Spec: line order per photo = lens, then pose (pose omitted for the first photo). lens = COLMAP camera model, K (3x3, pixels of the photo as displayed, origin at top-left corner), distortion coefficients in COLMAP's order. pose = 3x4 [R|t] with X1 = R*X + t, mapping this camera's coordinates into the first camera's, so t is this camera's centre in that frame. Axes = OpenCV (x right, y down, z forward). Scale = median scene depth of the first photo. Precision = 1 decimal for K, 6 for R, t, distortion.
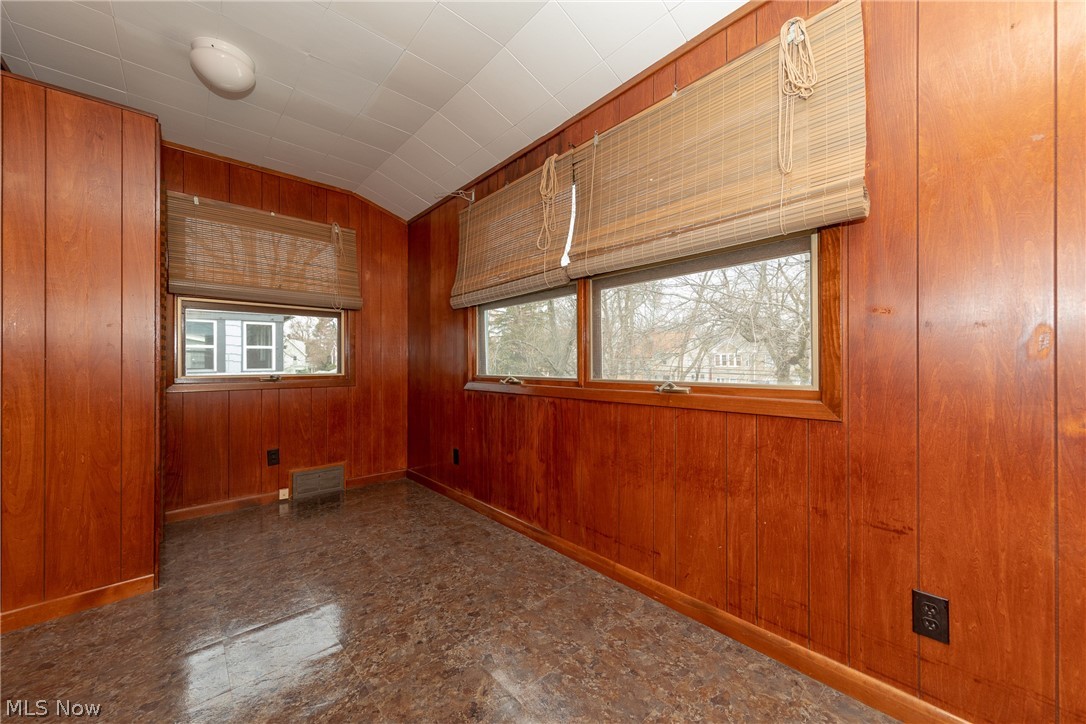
lens RADIAL K [[395.8, 0, 543.0], [0, 395.8, 362.0], [0, 0, 1]] dist [0.000137, -0.000029]
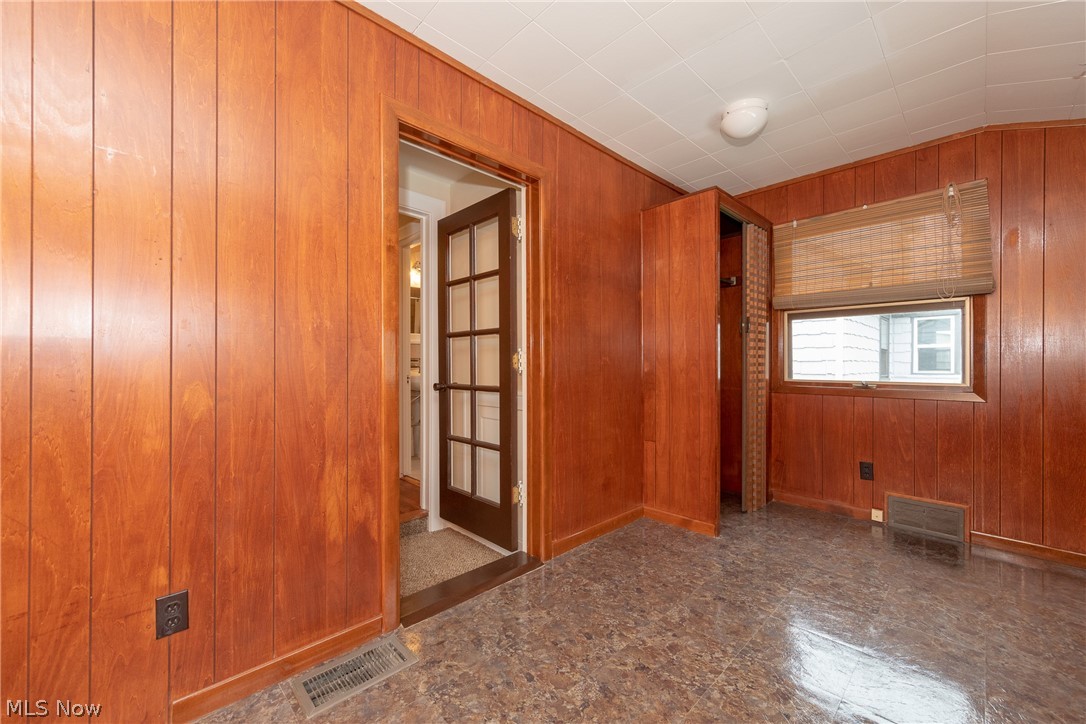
lens RADIAL K [[422.8, 0, 554.7], [0, 422.8, 359.8], [0, 0, 1]] dist [0.000650, -0.000115]
pose [[0.057333, -0.003103, -0.998350, 0.279191], [0.003439, 0.999990, -0.002910, -0.018591], [0.998349, -0.003266, 0.057343, 0.238192]]
